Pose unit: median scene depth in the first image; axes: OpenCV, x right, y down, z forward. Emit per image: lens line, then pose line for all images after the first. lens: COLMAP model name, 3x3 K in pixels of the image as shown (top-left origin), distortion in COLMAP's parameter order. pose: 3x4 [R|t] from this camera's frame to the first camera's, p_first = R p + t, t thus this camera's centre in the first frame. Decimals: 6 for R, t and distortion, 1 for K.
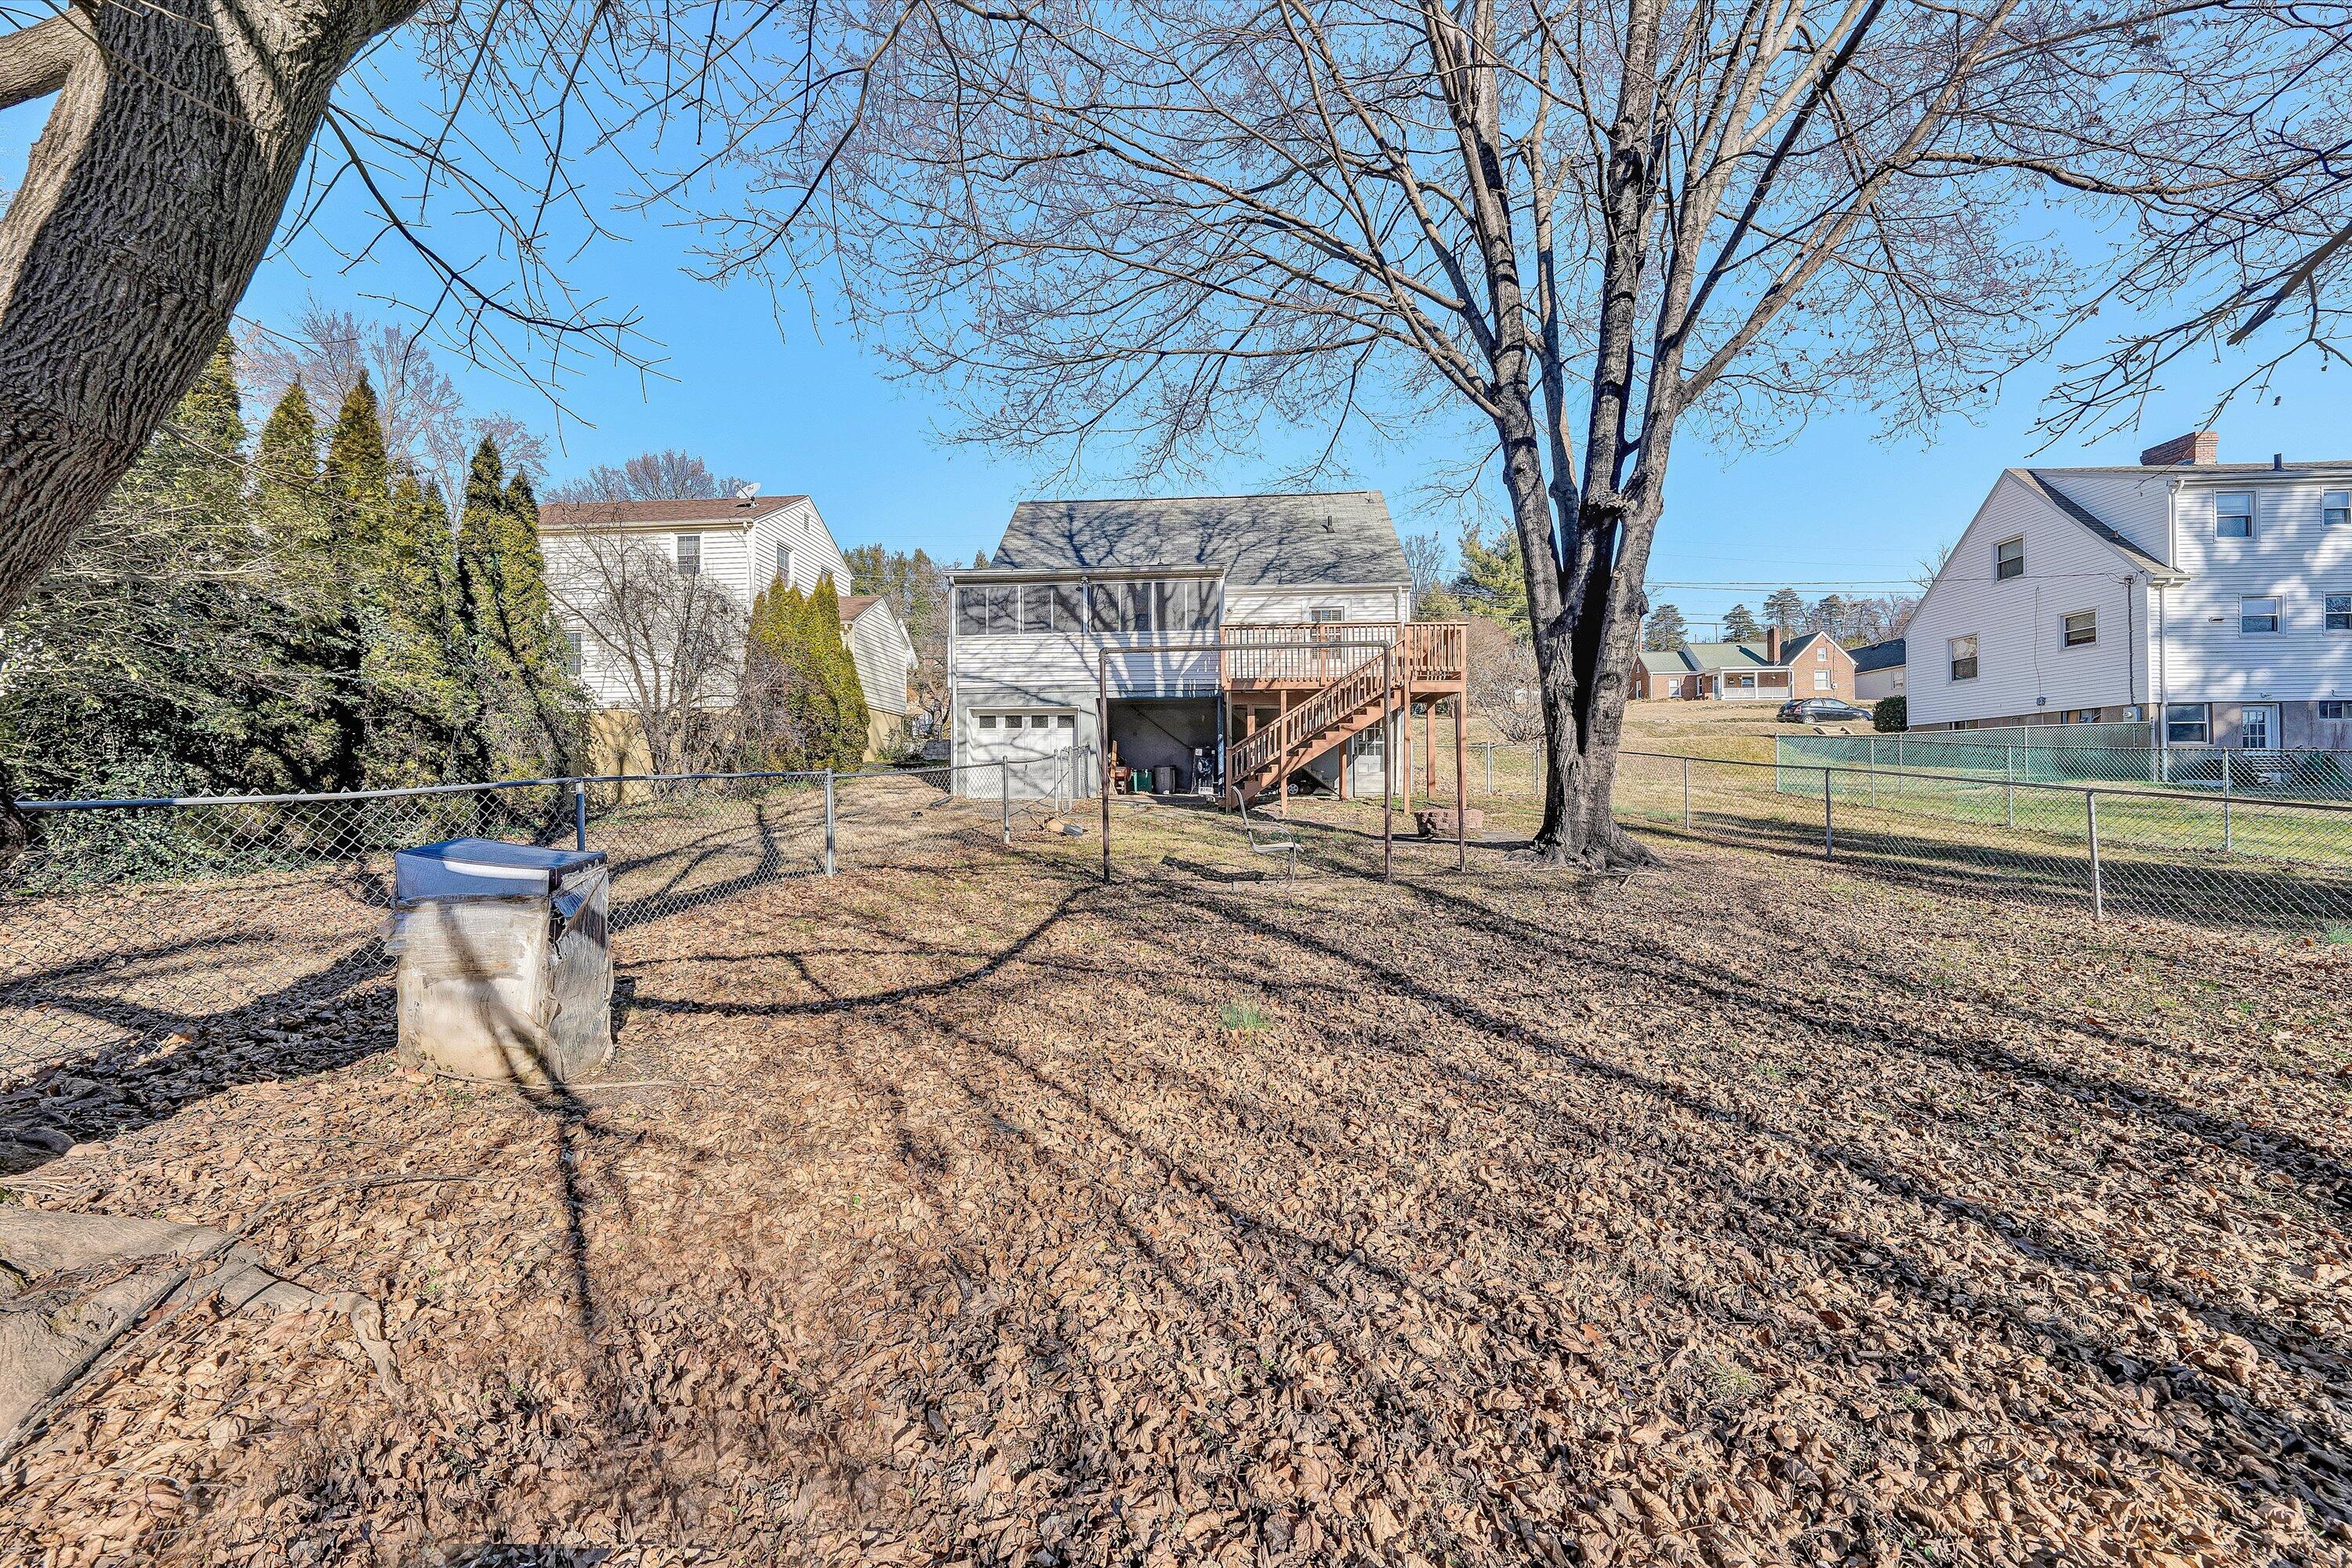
lens RADIAL K [[820.1, 0, 1174.2], [0, 820.1, 782.4], [0, 0, 1]] dist [0.001837, 0.000042]
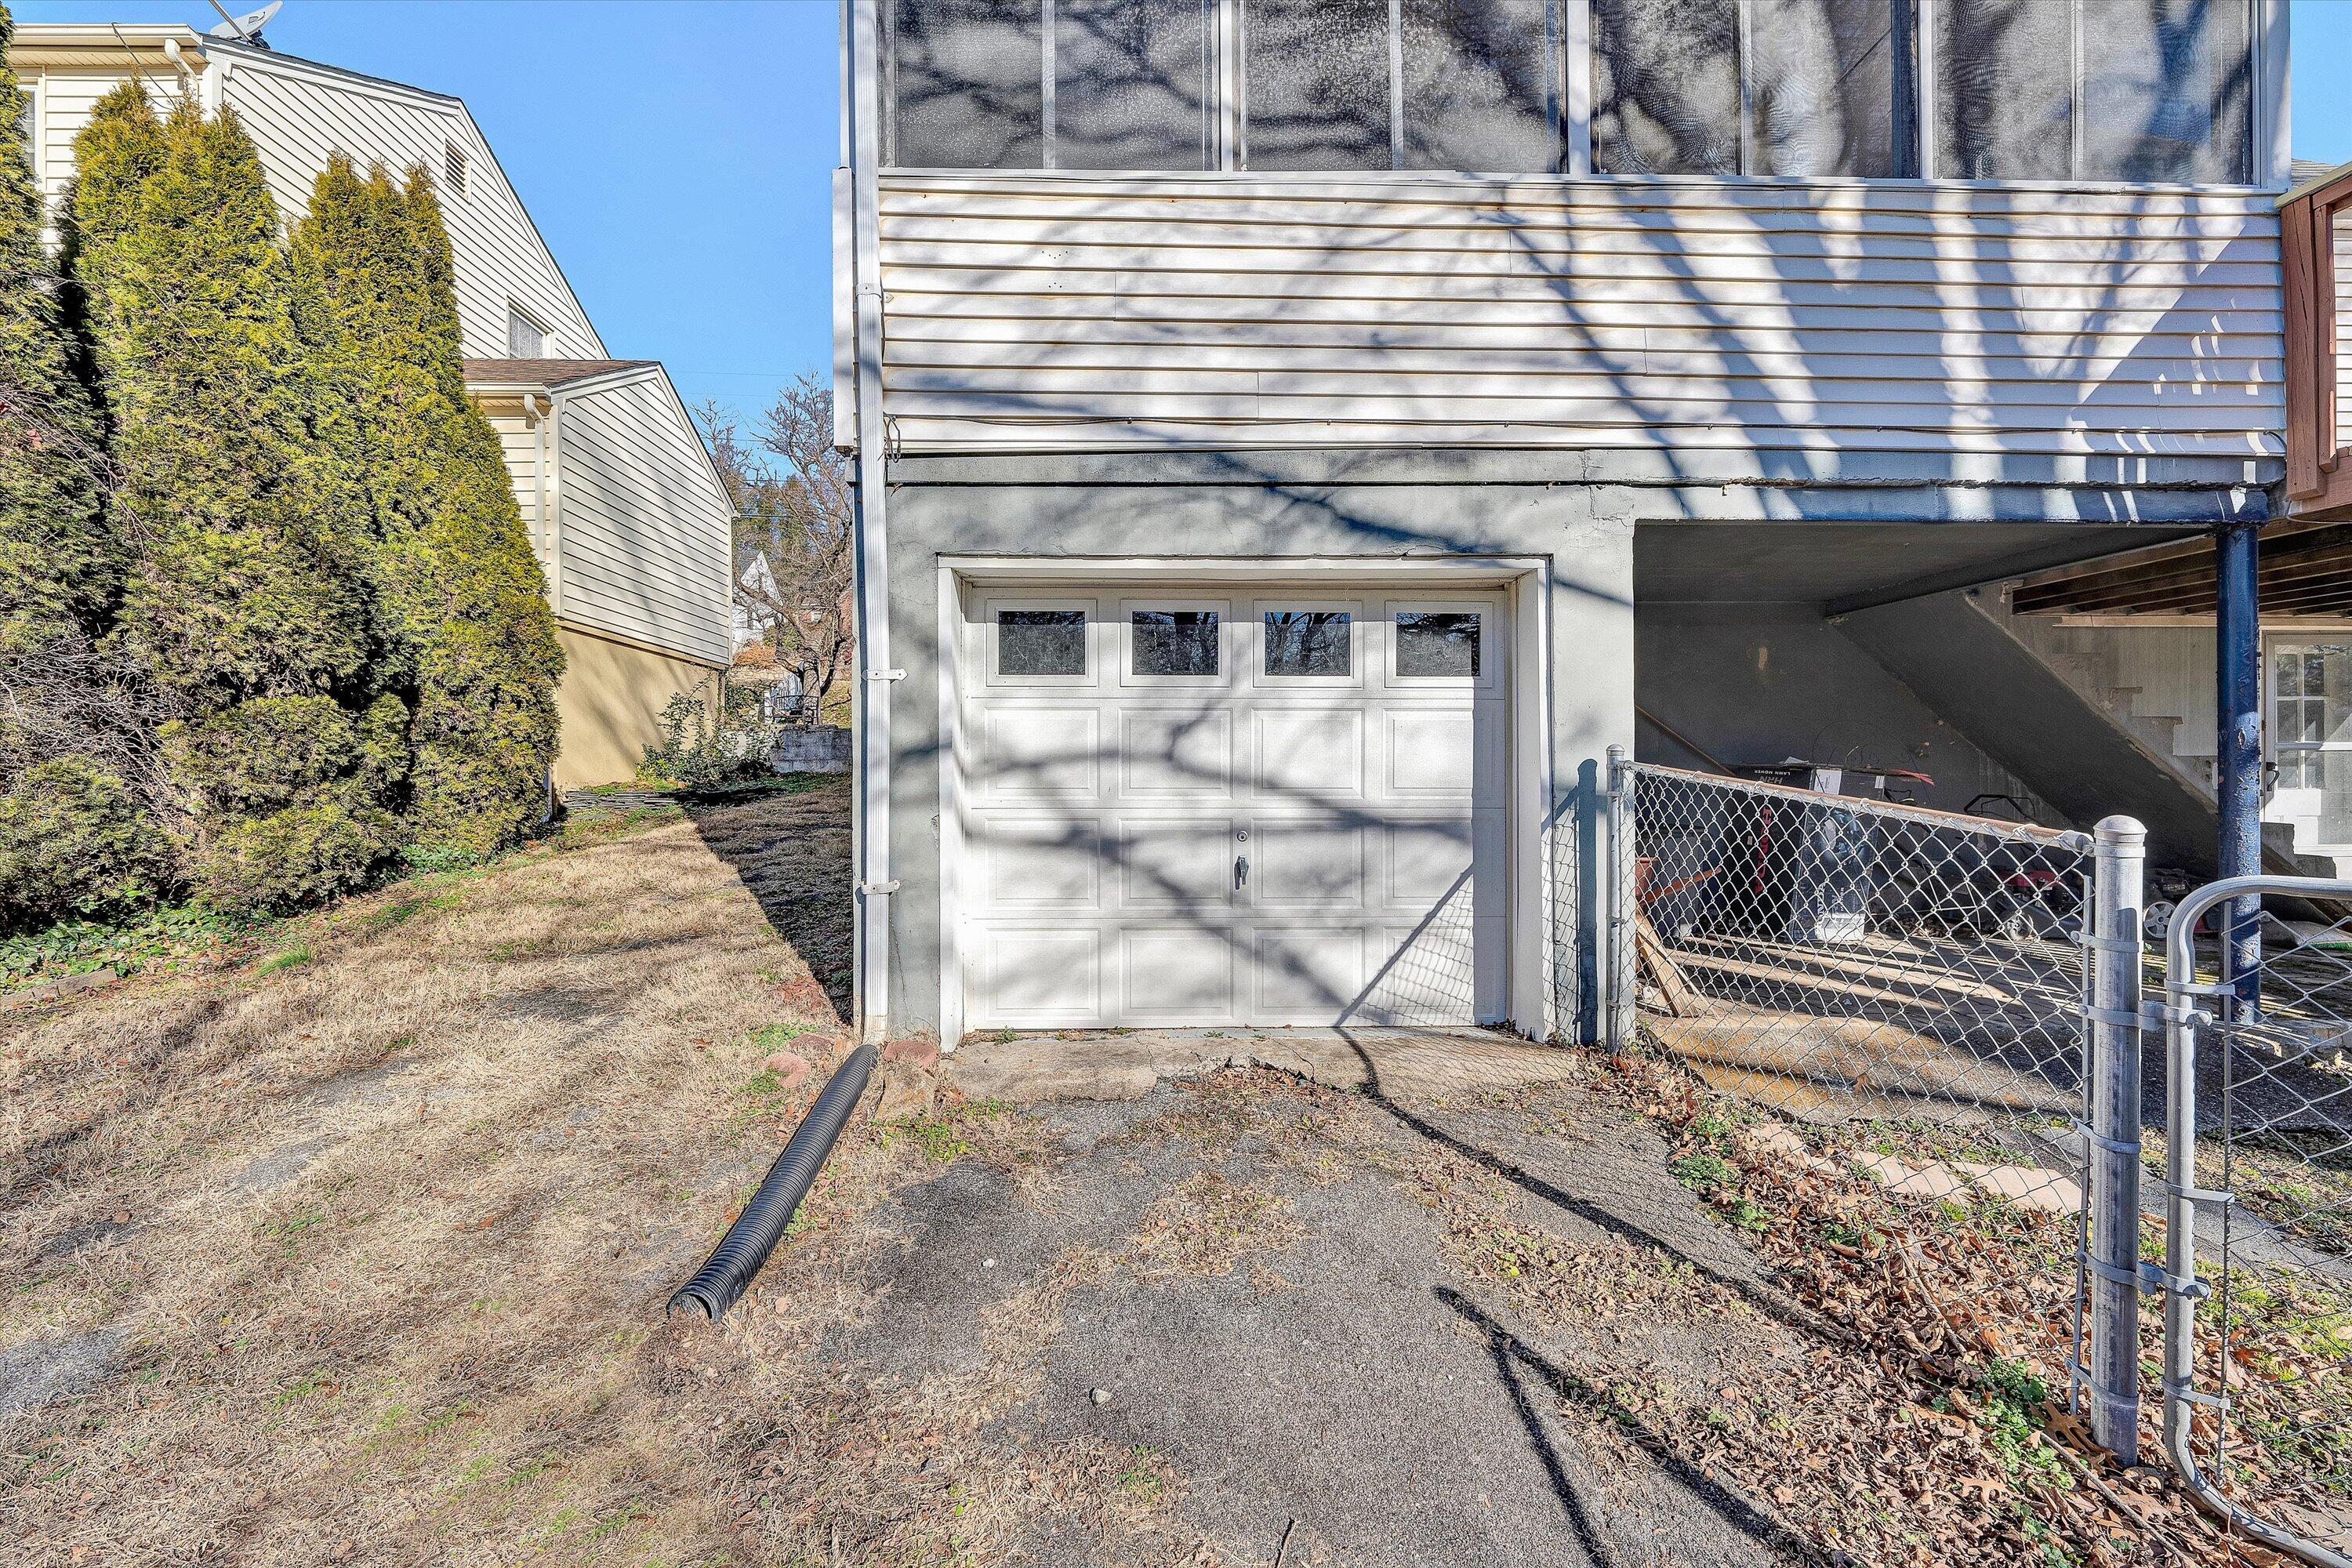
lens RADIAL K [[820.1, 0, 1173.0], [0, 820.1, 786.8], [0, 0, 1]] dist [0.001837, 0.000042]
pose [[0.992309, -0.002687, 0.123759, -0.223017], [0.000203, 0.999798, 0.020082, -0.043299], [-0.123788, -0.019903, 0.992109, 0.805223]]
